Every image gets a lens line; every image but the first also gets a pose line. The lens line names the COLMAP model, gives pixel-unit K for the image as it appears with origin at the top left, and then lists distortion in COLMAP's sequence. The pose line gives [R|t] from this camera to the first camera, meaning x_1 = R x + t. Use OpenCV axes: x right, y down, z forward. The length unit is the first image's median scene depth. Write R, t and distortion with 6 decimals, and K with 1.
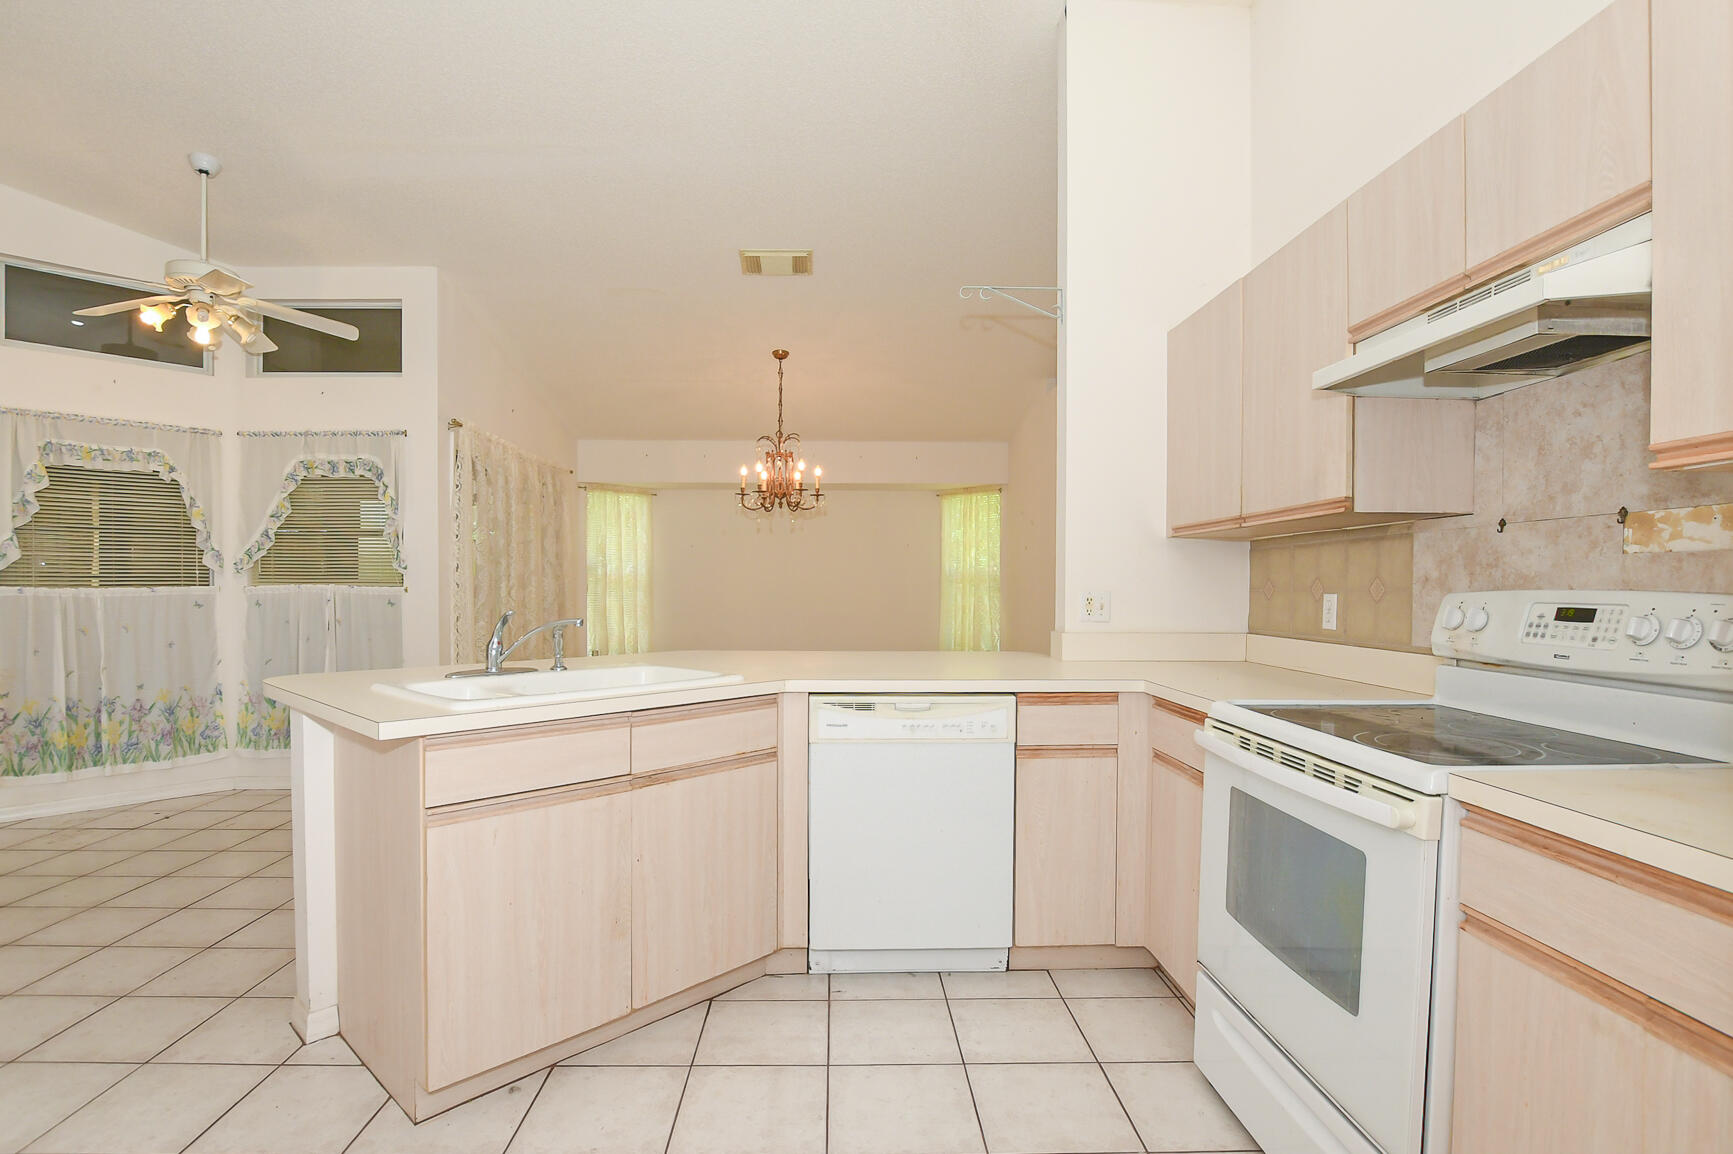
lens RADIAL K [[853.1, 0, 825.1], [0, 853.1, 589.0], [0, 0, 1]] dist [-0.022890, 0.000596]
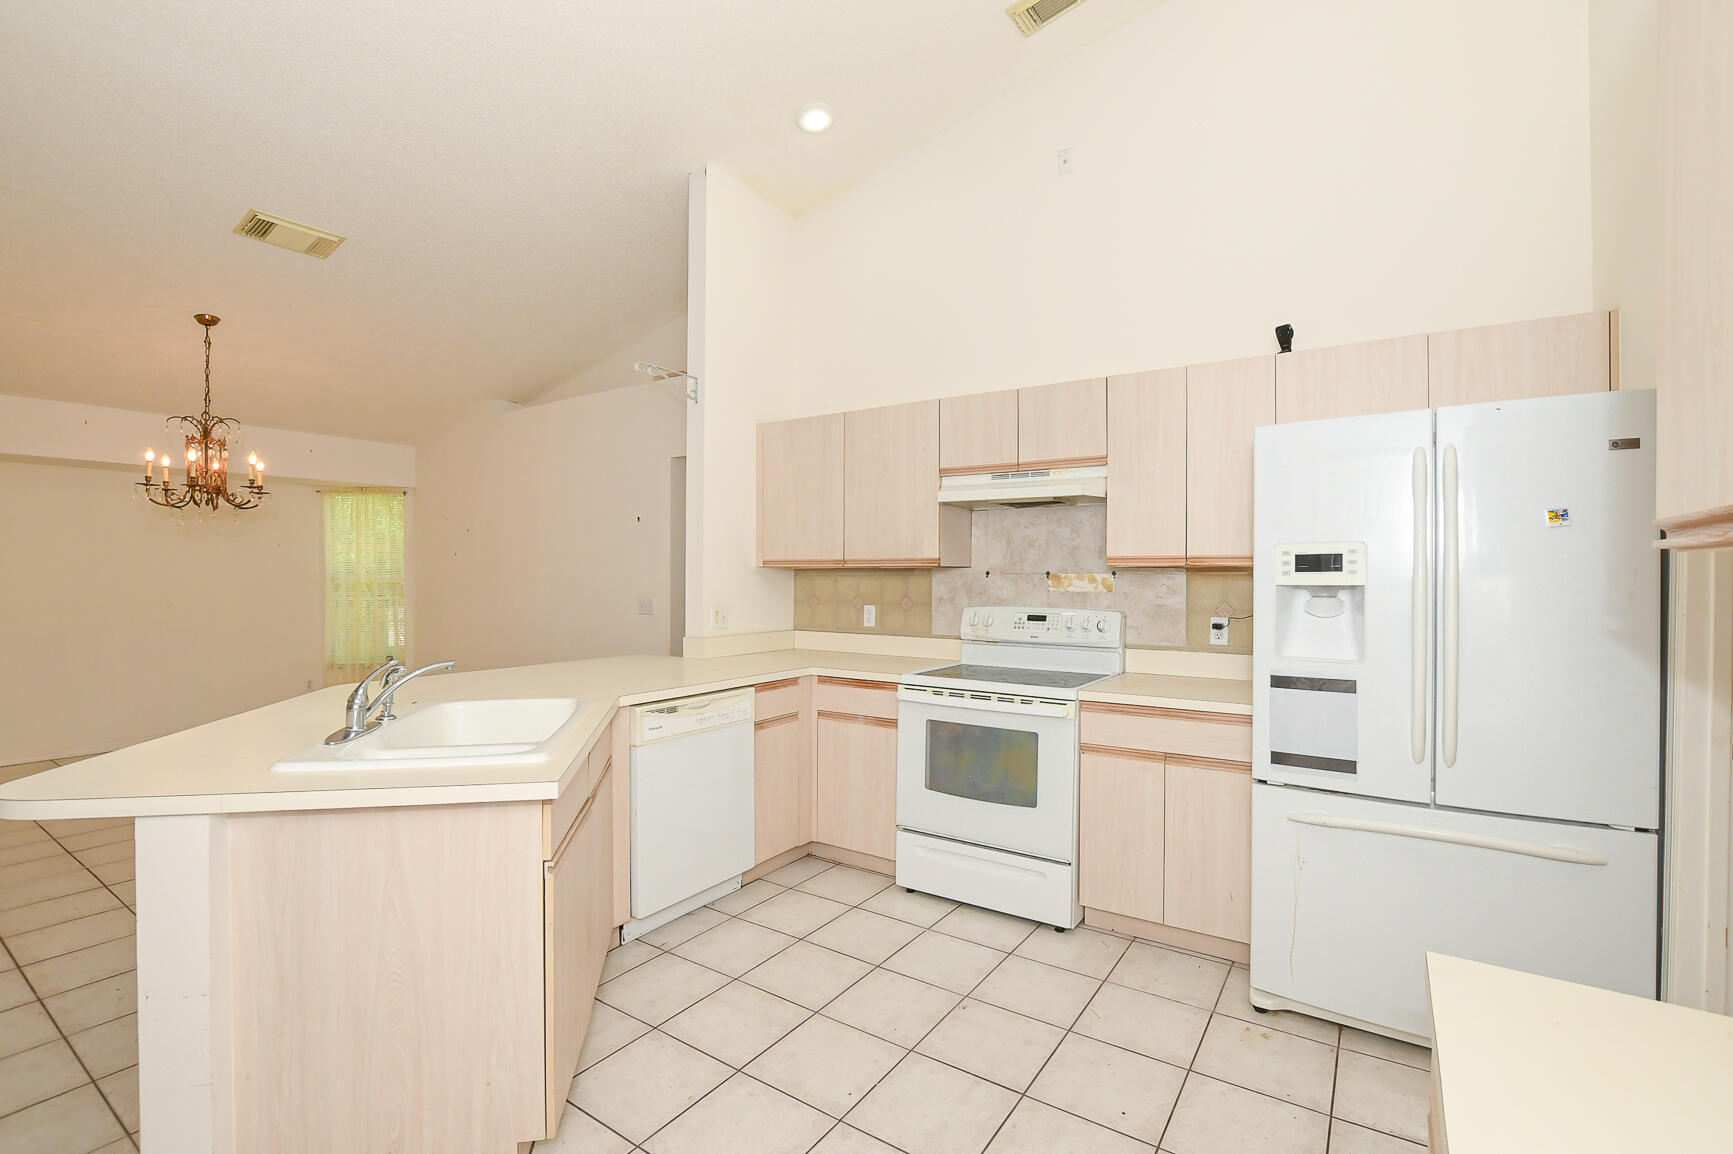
lens RADIAL K [[791.9, 0, 866.5], [0, 791.9, 577.0], [0, 0, 1]] dist [-0.015529, 0.000027]
pose [[0.571554, -0.005885, 0.820544, -0.918403], [0.004975, 0.999981, 0.003707, -0.074050], [-0.820550, 0.001964, 0.571572, 0.124796]]
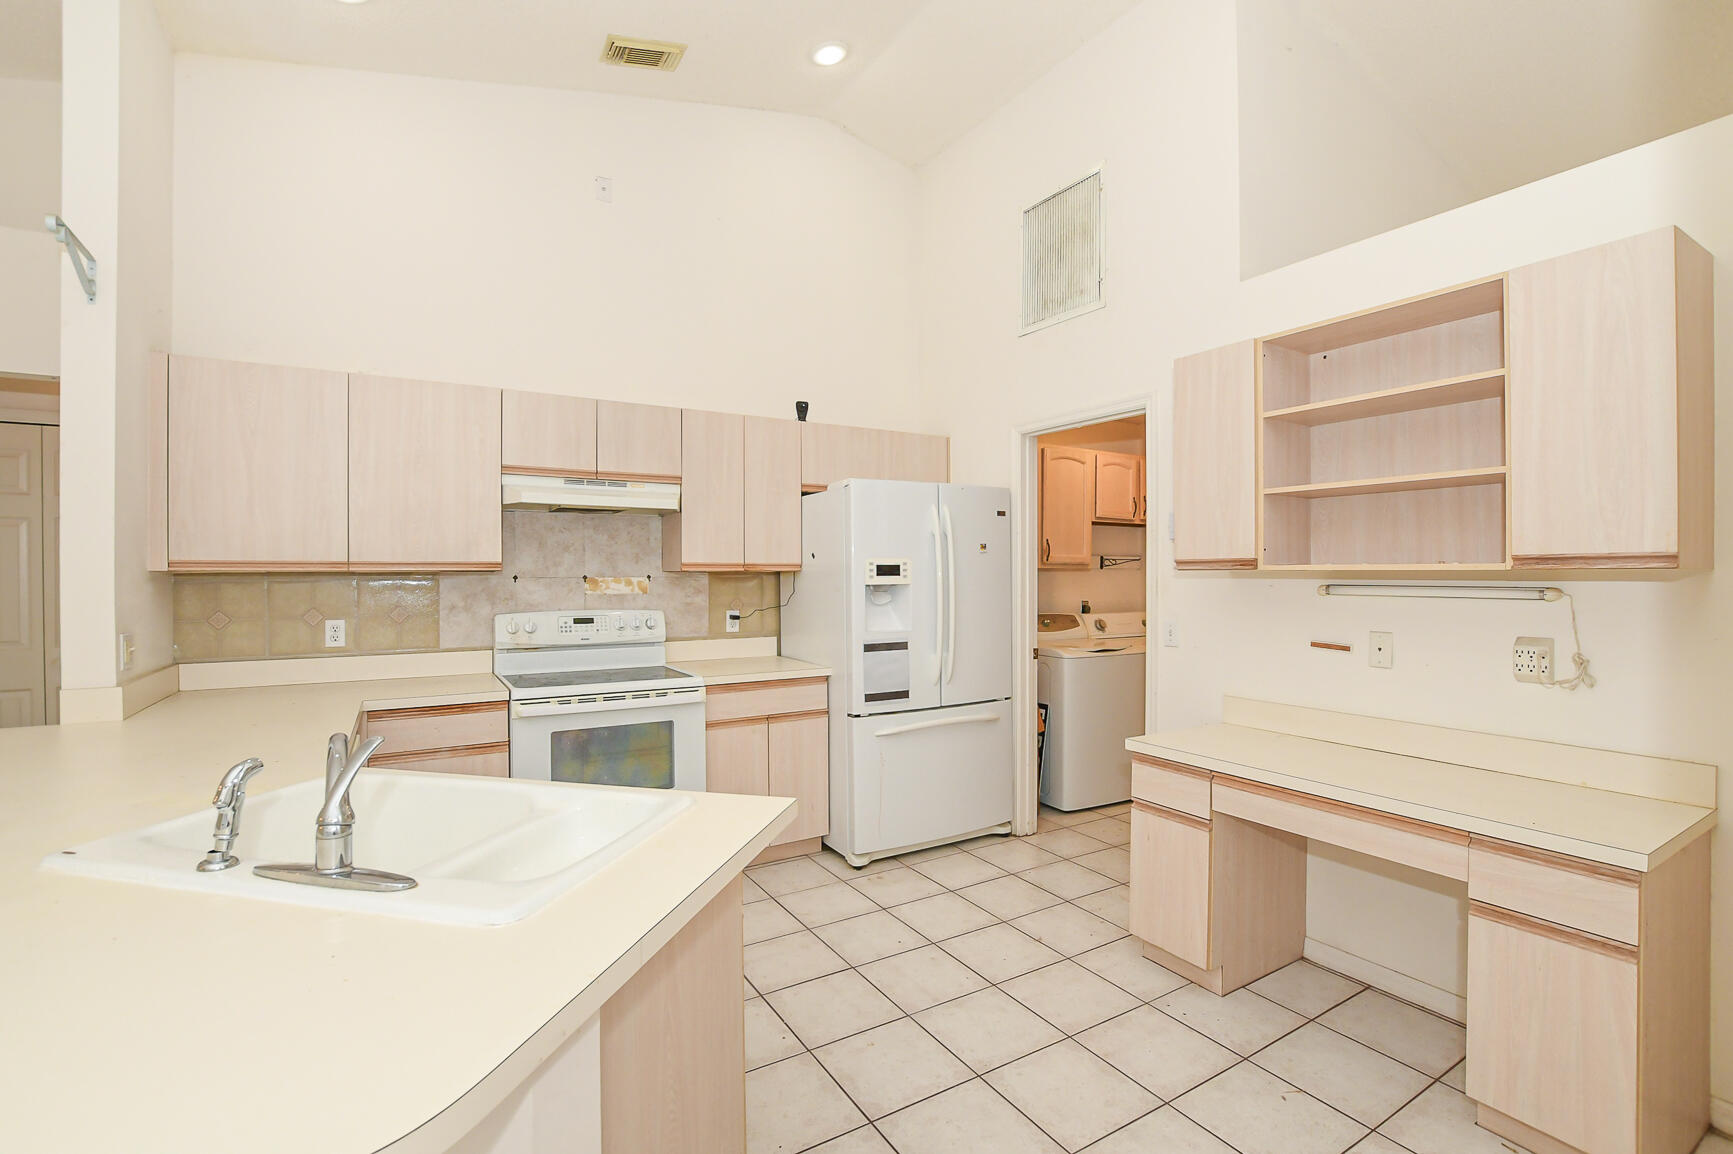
lens RADIAL K [[791.9, 0, 866.5], [0, 791.9, 577.0], [0, 0, 1]] dist [-0.015529, 0.000027]
pose [[-0.504836, -0.007240, 0.863185, -1.151307], [0.005100, 0.999922, 0.011369, -0.092030], [-0.863200, 0.010141, -0.504760, 1.166874]]
